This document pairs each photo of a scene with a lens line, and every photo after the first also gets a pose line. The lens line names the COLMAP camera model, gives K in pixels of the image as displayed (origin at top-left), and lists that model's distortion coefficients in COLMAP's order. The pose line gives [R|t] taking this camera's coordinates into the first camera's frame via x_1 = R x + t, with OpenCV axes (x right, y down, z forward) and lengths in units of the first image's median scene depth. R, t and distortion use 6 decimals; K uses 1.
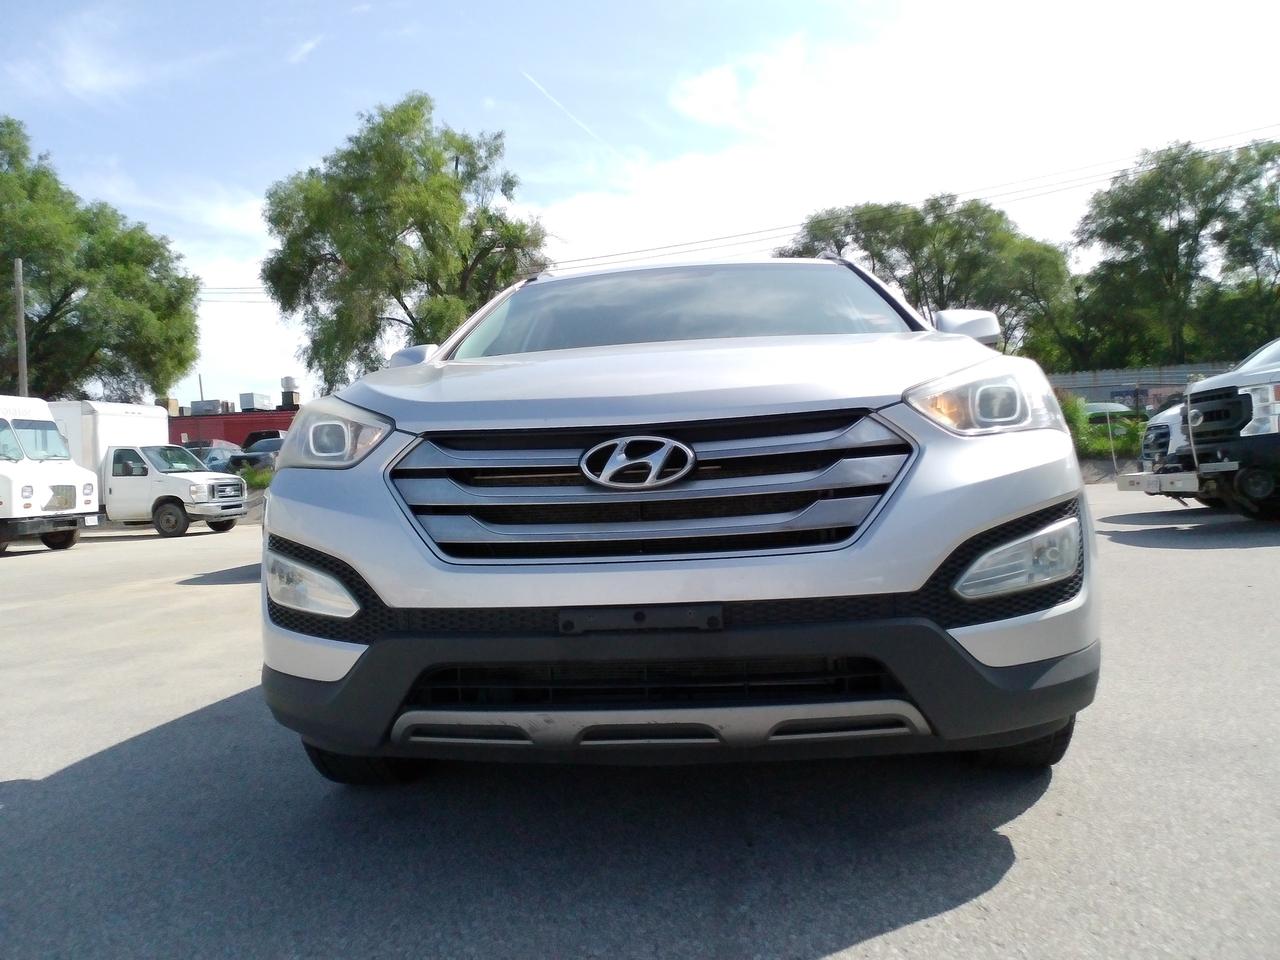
lens RADIAL K [[992.4, 0, 614.5], [0, 992.4, 485.1], [0, 0, 1]] dist [0.025787, -0.020926]
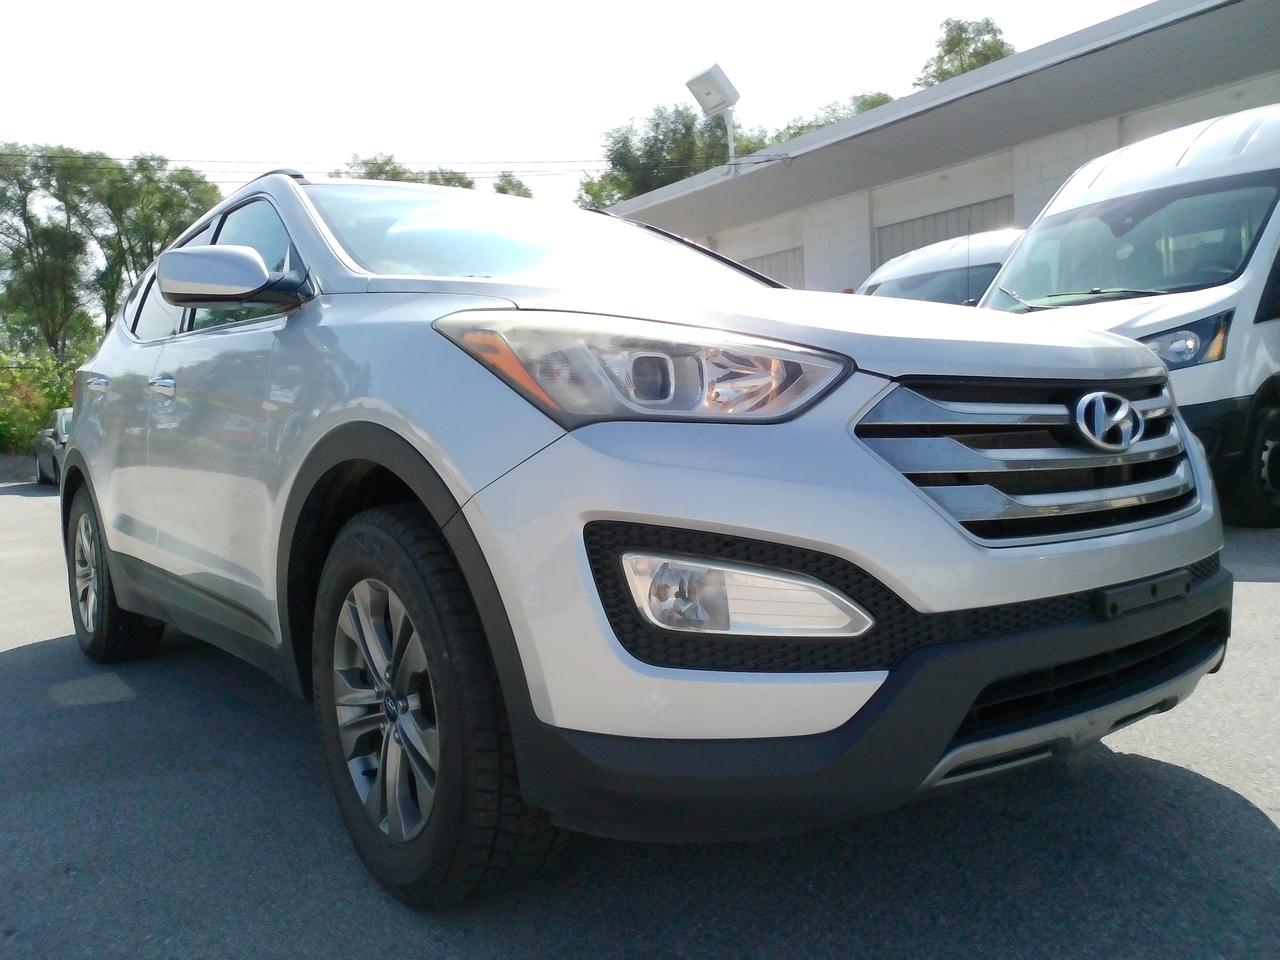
lens RADIAL K [[992.4, 0, 614.5], [0, 992.4, 485.1], [0, 0, 1]] dist [0.025787, -0.020926]
pose [[0.713816, -0.020218, 0.700042, -0.053513], [0.005602, 0.999716, 0.023161, 0.000646], [-0.700311, -0.012611, 0.713726, 0.038034]]
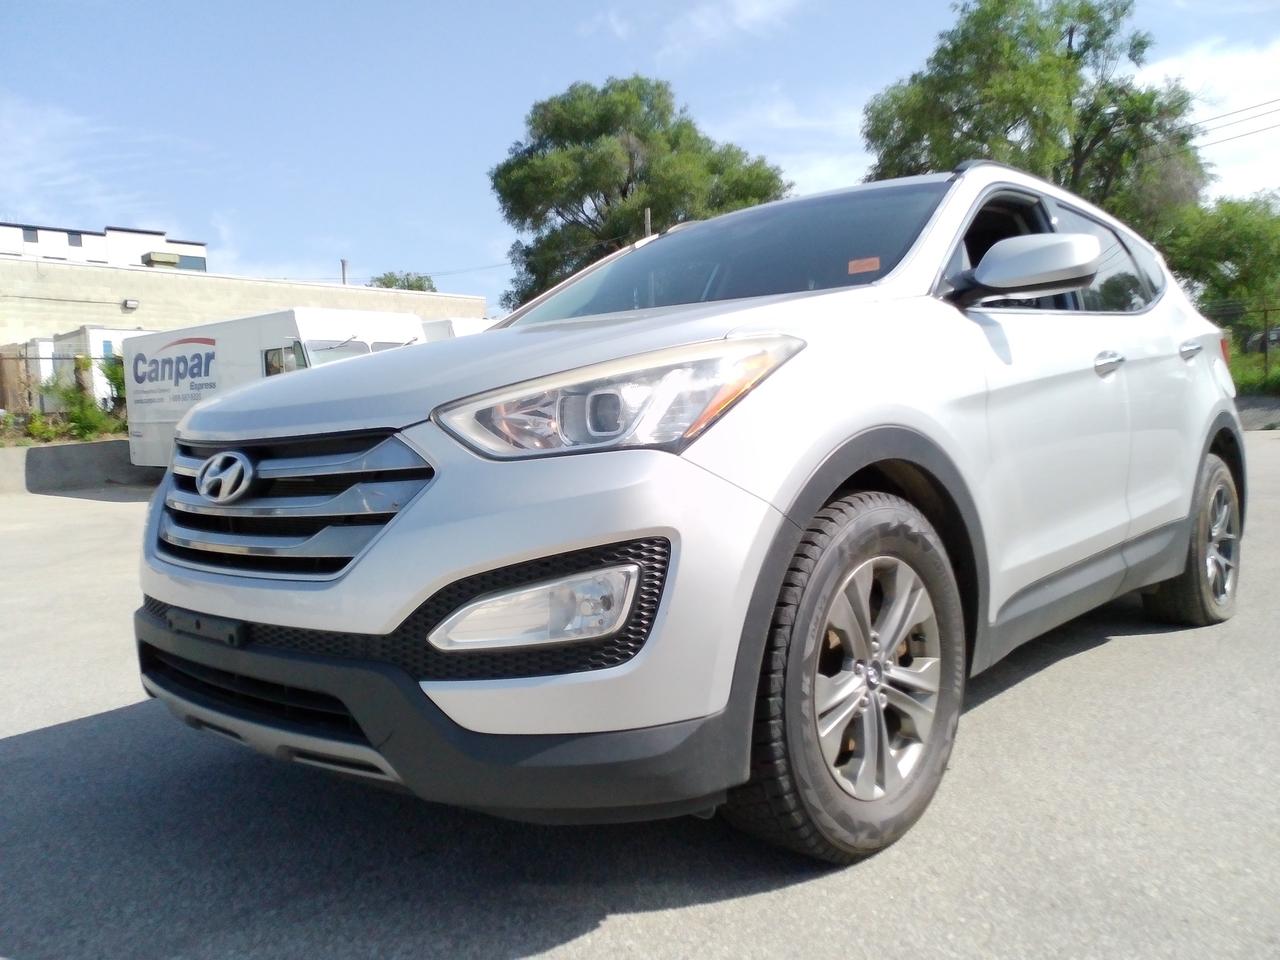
lens RADIAL K [[992.4, 0, 614.5], [0, 992.4, 485.1], [0, 0, 1]] dist [0.025787, -0.020926]
pose [[0.805767, 0.047908, -0.590292, 0.056186], [0.004843, 0.996156, 0.087459, -0.006092], [0.592213, -0.073330, 0.802438, 0.022611]]
